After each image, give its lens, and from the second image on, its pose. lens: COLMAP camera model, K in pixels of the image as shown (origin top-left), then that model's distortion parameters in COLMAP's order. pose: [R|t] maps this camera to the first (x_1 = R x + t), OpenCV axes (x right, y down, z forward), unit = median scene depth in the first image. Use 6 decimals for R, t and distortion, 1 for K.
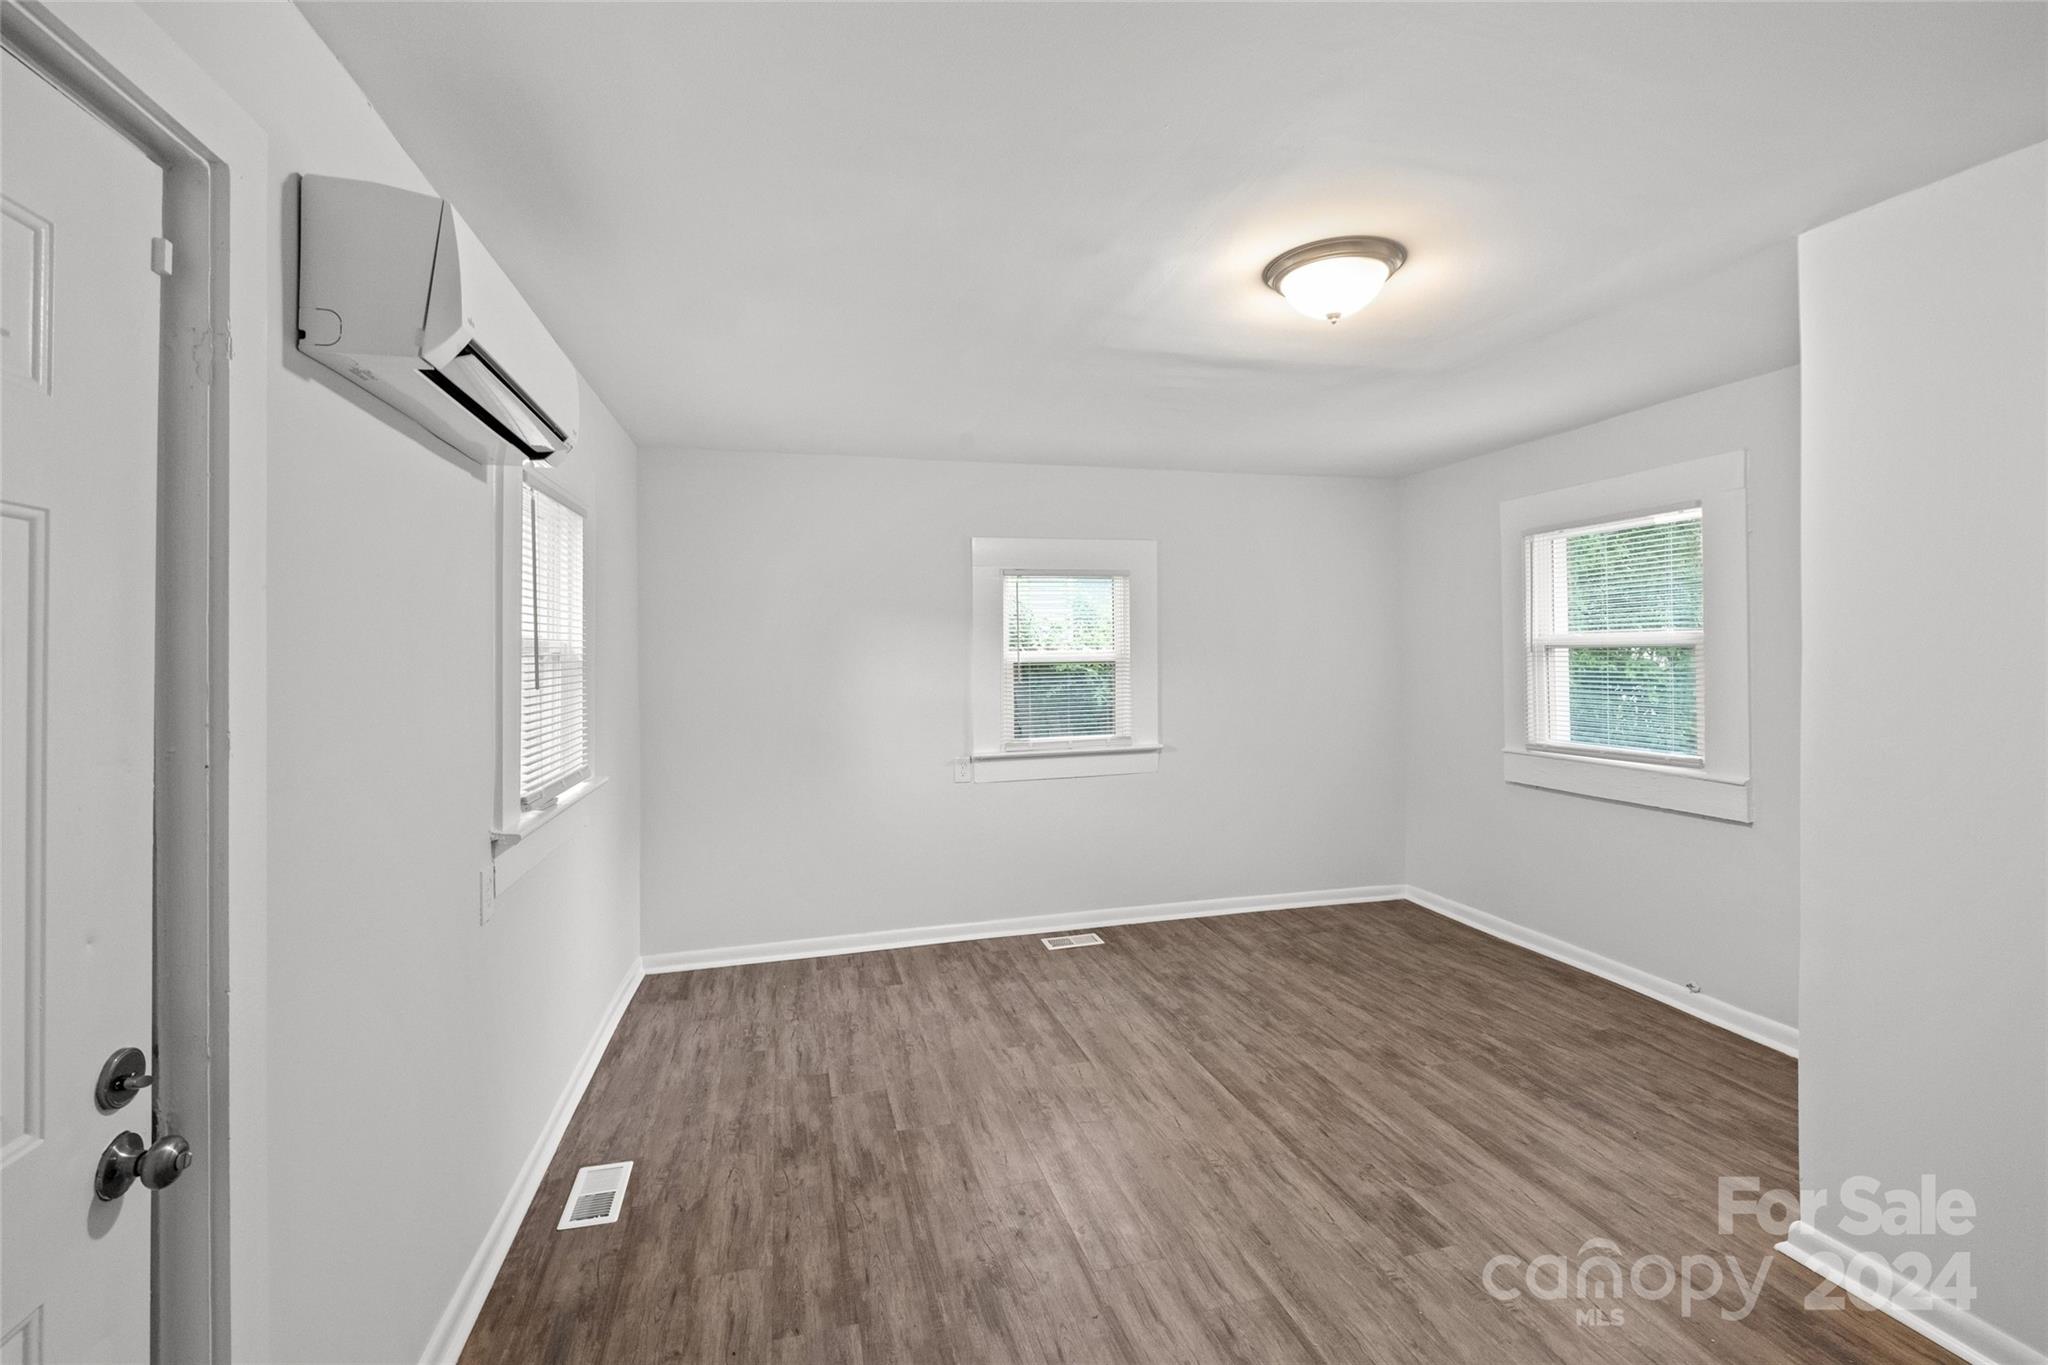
lens RADIAL K [[887.5, 0, 1023.0], [0, 887.5, 666.4], [0, 0, 1]] dist [0.002260, -0.000771]
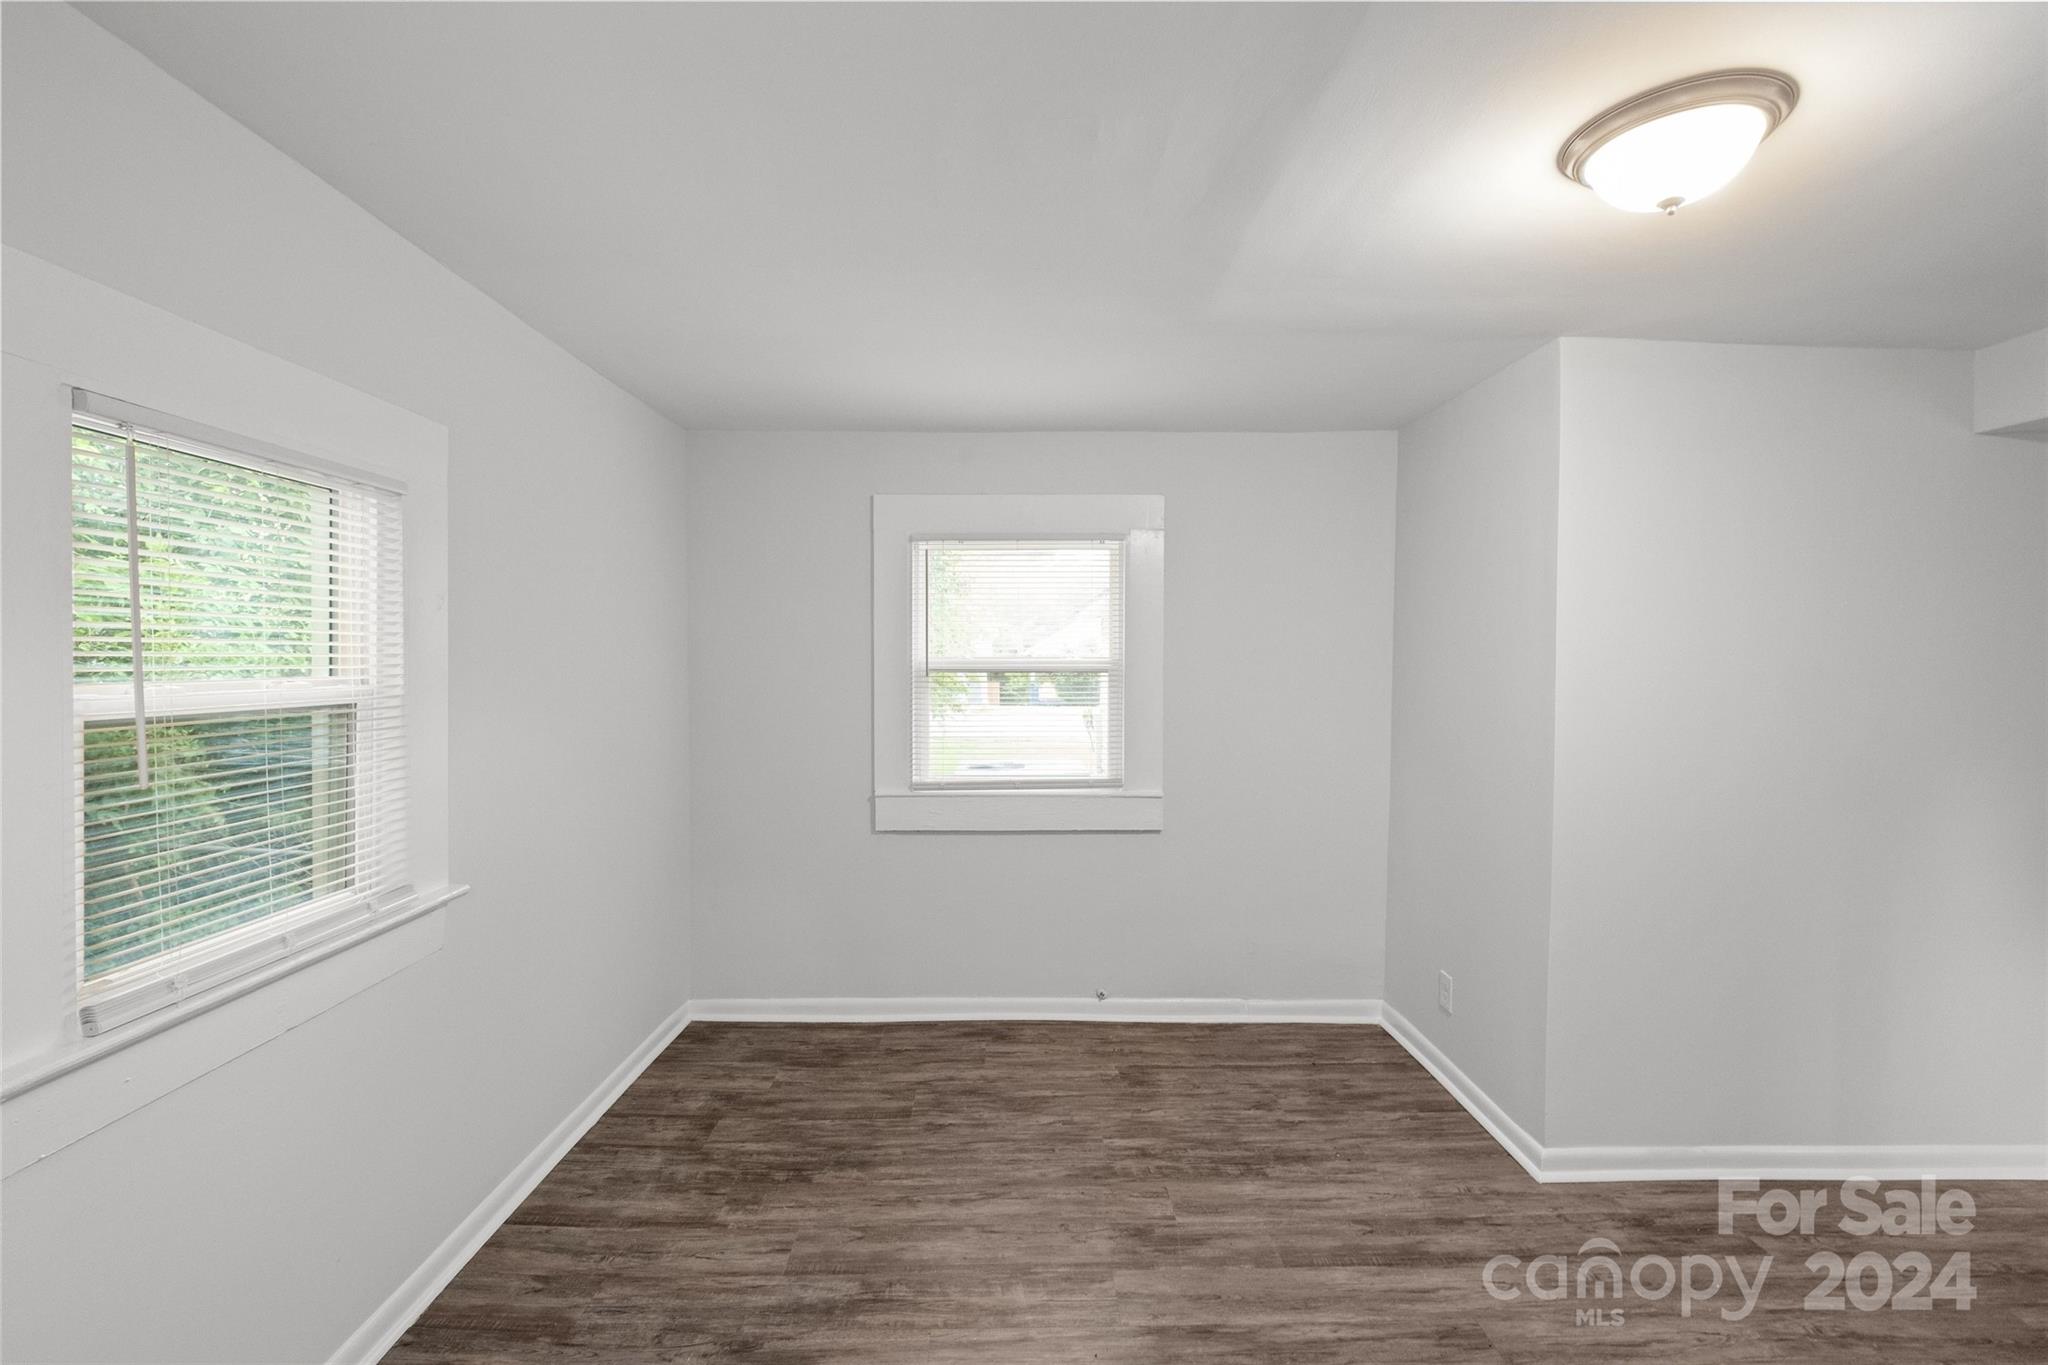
lens RADIAL K [[887.5, 0, 1027.2], [0, 887.5, 669.6], [0, 0, 1]] dist [0.002260, -0.000771]
pose [[0.240112, -0.000219, 0.970745, -0.270316], [0.008125, 0.999965, -0.001784, -0.022595], [-0.970711, 0.008316, 0.240105, 0.771951]]
